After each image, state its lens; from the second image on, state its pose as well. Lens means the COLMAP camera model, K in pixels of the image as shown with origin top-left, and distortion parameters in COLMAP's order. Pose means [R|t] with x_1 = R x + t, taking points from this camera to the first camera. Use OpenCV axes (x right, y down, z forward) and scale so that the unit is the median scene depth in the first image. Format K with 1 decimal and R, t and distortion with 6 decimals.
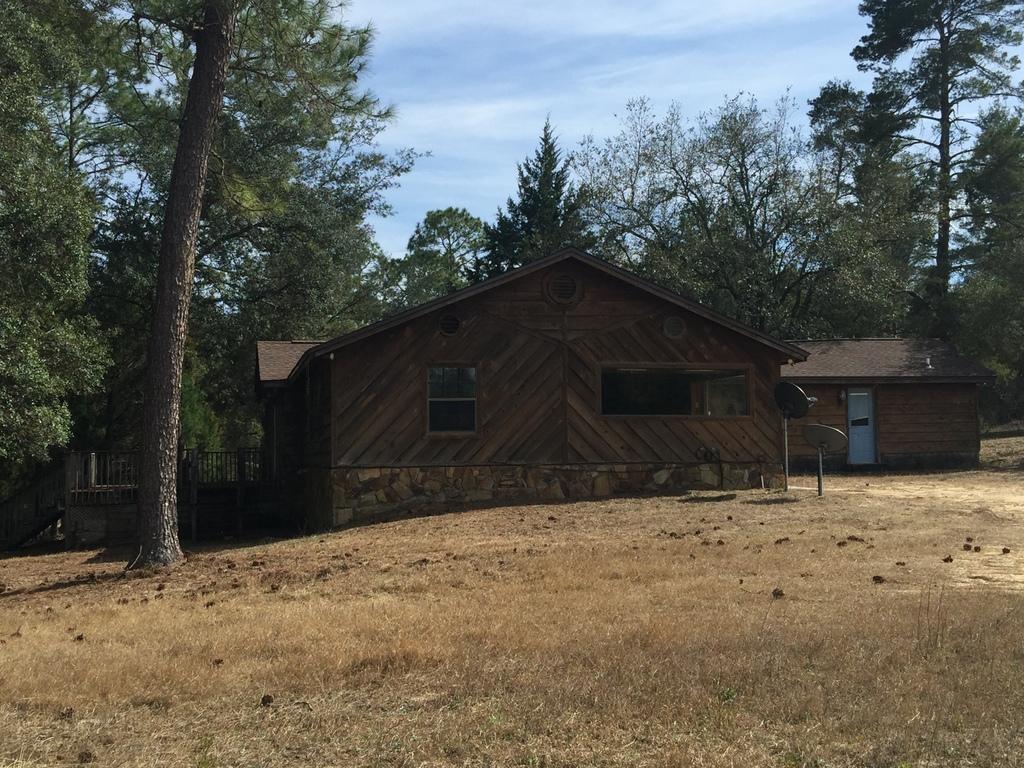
lens RADIAL K [[1350.4, 0, 512.0], [0, 1350.4, 384.0], [0, 0, 1]] dist [0.076195, -0.011622]
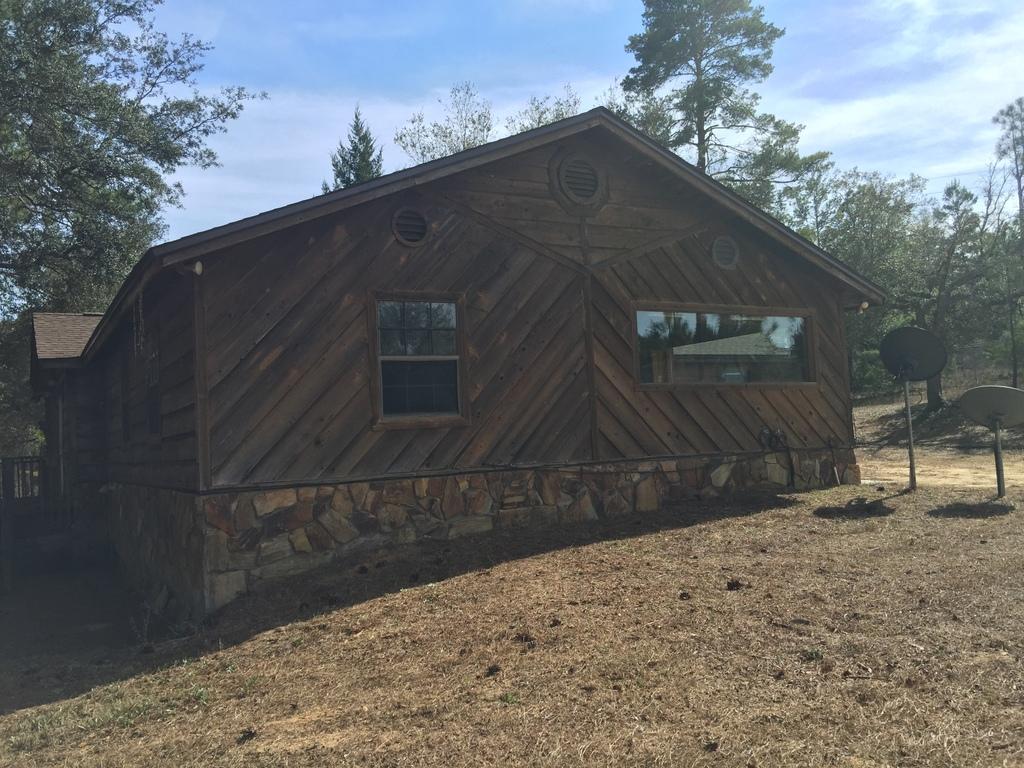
lens RADIAL K [[868.4, 0, 512.0], [0, 868.4, 384.0], [0, 0, 1]] dist [0.076783, -0.141302]
pose [[0.951779, -0.017129, 0.306307, -0.117136], [0.022711, 0.999634, -0.014668, 0.028005], [-0.305944, 0.020917, 0.951820, 0.630426]]
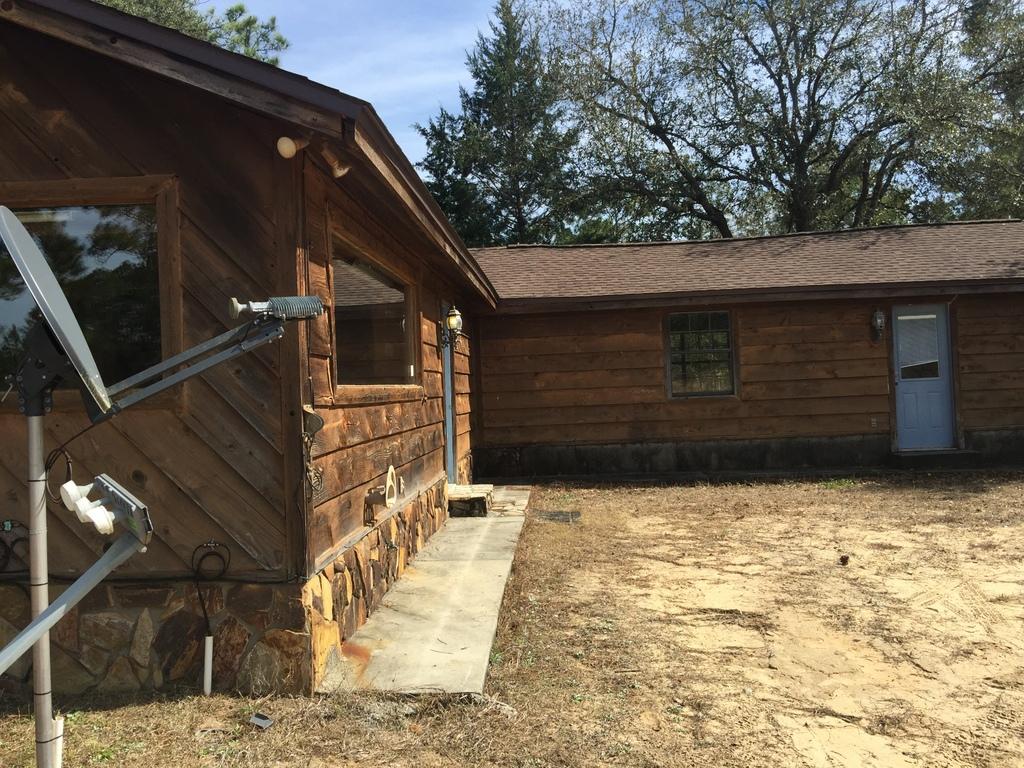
lens RADIAL K [[868.4, 0, 512.0], [0, 868.4, 384.0], [0, 0, 1]] dist [0.076783, -0.141302]
pose [[0.955684, -0.023896, -0.293425, 0.288703], [0.037317, 0.998493, 0.040228, 0.019214], [0.292021, -0.049396, 0.955135, 0.889053]]
